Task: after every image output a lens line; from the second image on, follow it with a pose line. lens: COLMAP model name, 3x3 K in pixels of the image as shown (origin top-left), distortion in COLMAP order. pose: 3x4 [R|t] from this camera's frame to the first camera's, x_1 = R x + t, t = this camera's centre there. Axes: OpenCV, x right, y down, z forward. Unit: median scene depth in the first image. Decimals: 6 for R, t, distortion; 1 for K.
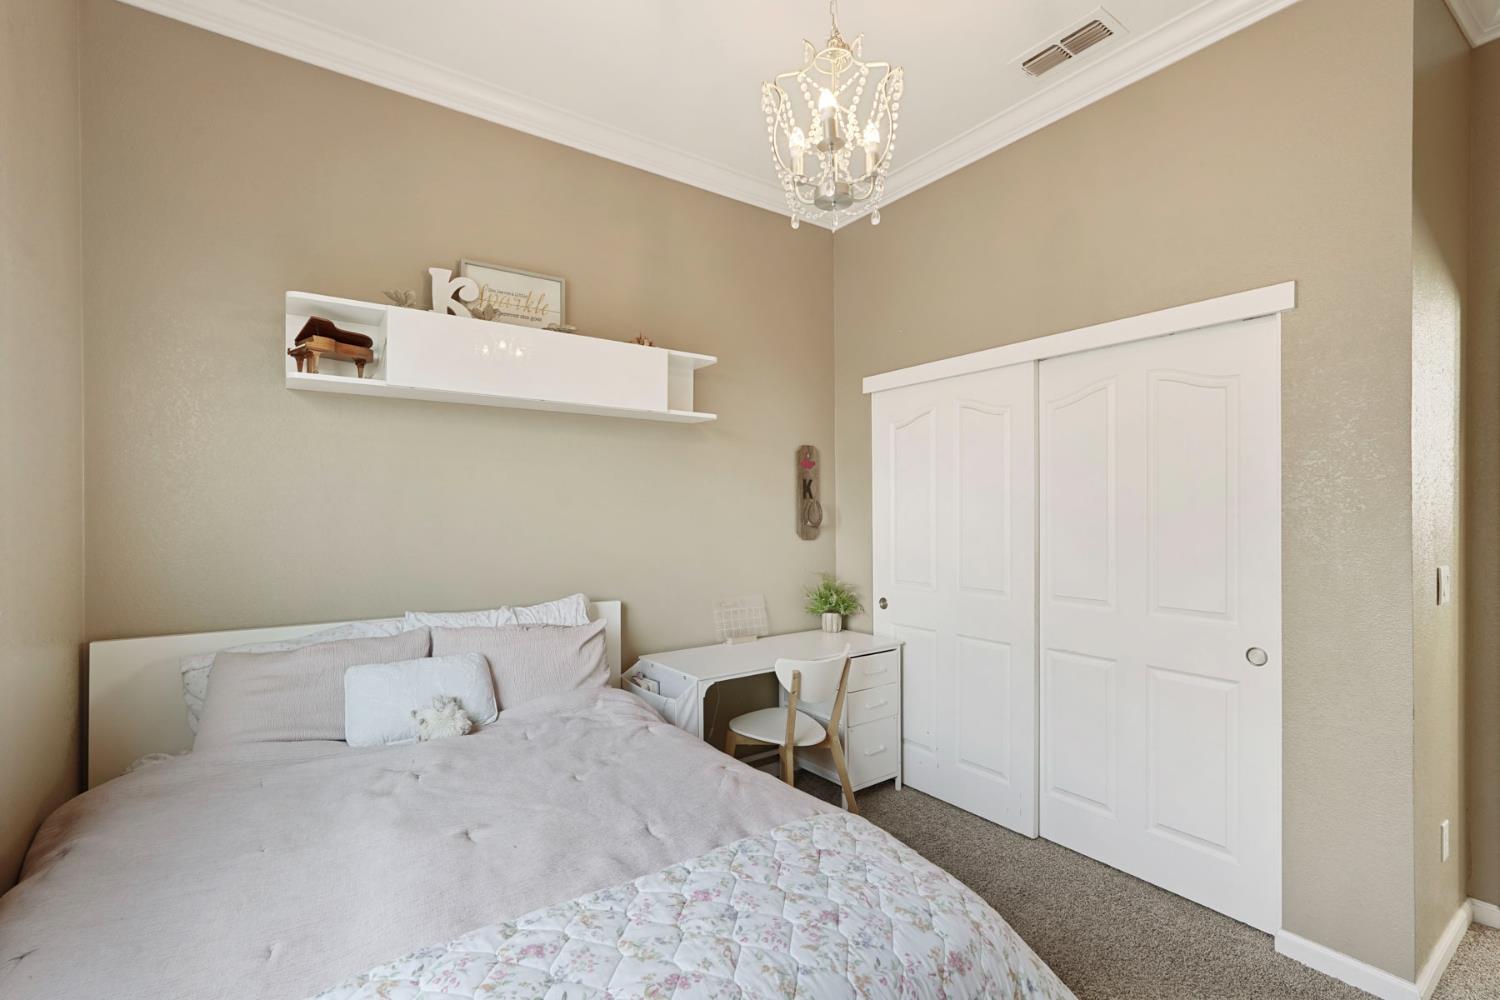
lens RADIAL K [[672.8, 0, 758.5], [0, 672.8, 508.9], [0, 0, 1]] dist [-0.001187, 0.000918]
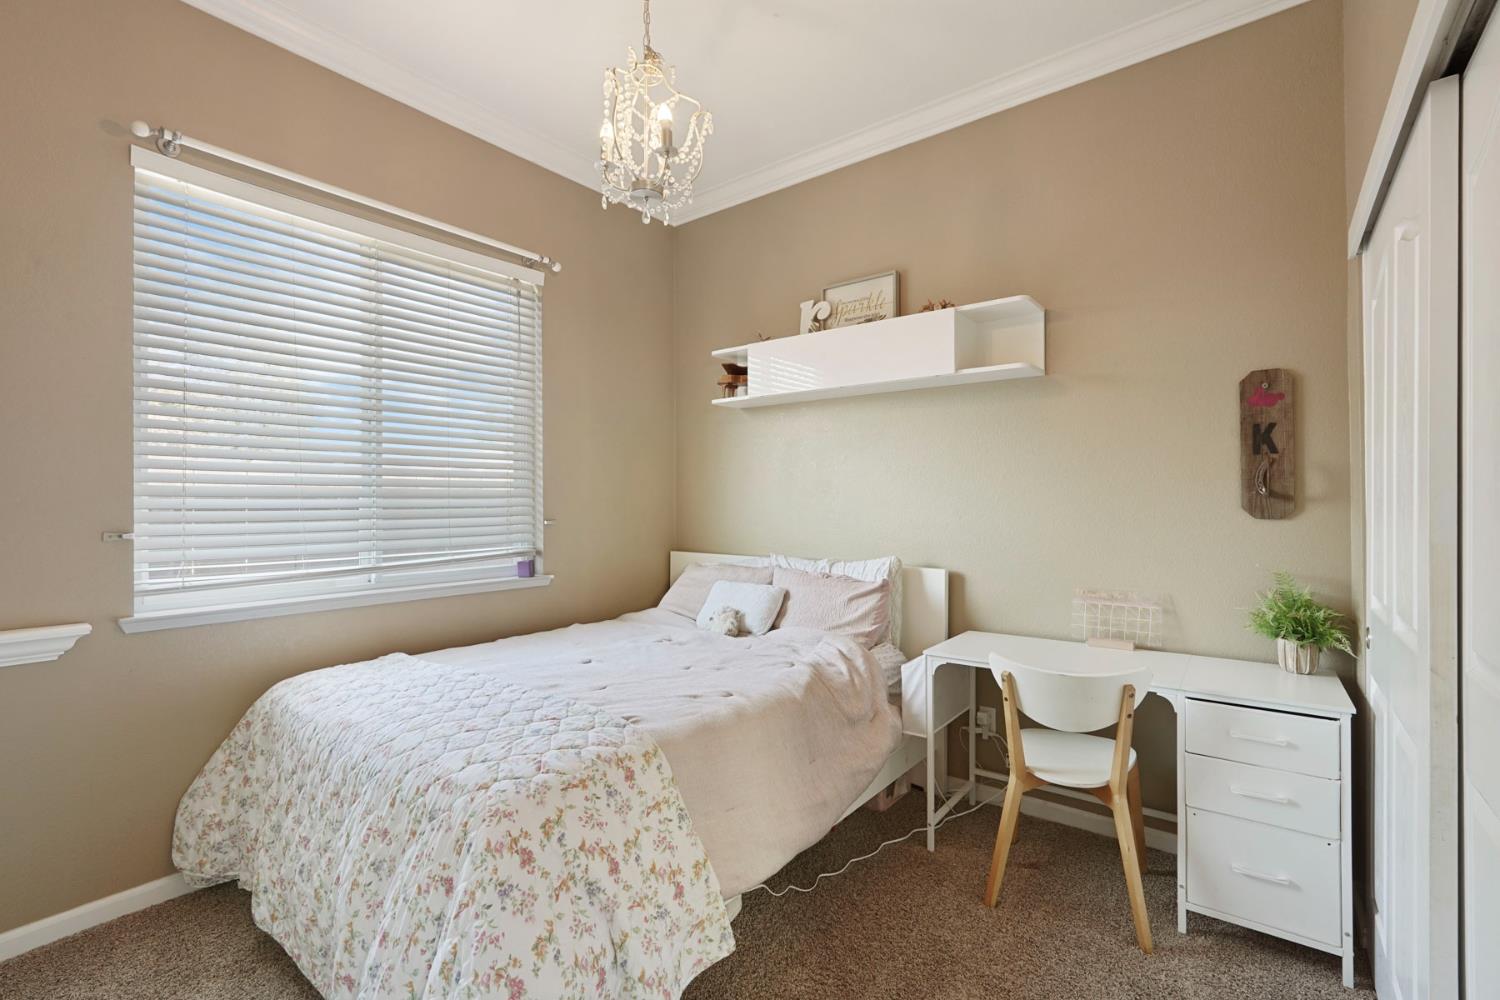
lens RADIAL K [[672.8, 0, 760.2], [0, 672.8, 498.7], [0, 0, 1]] dist [-0.001187, 0.000918]
pose [[0.295841, -0.006649, -0.955214, 0.696364], [0.003370, 0.999977, -0.005917, 0.038027], [0.955231, -0.001468, 0.295856, 0.465377]]
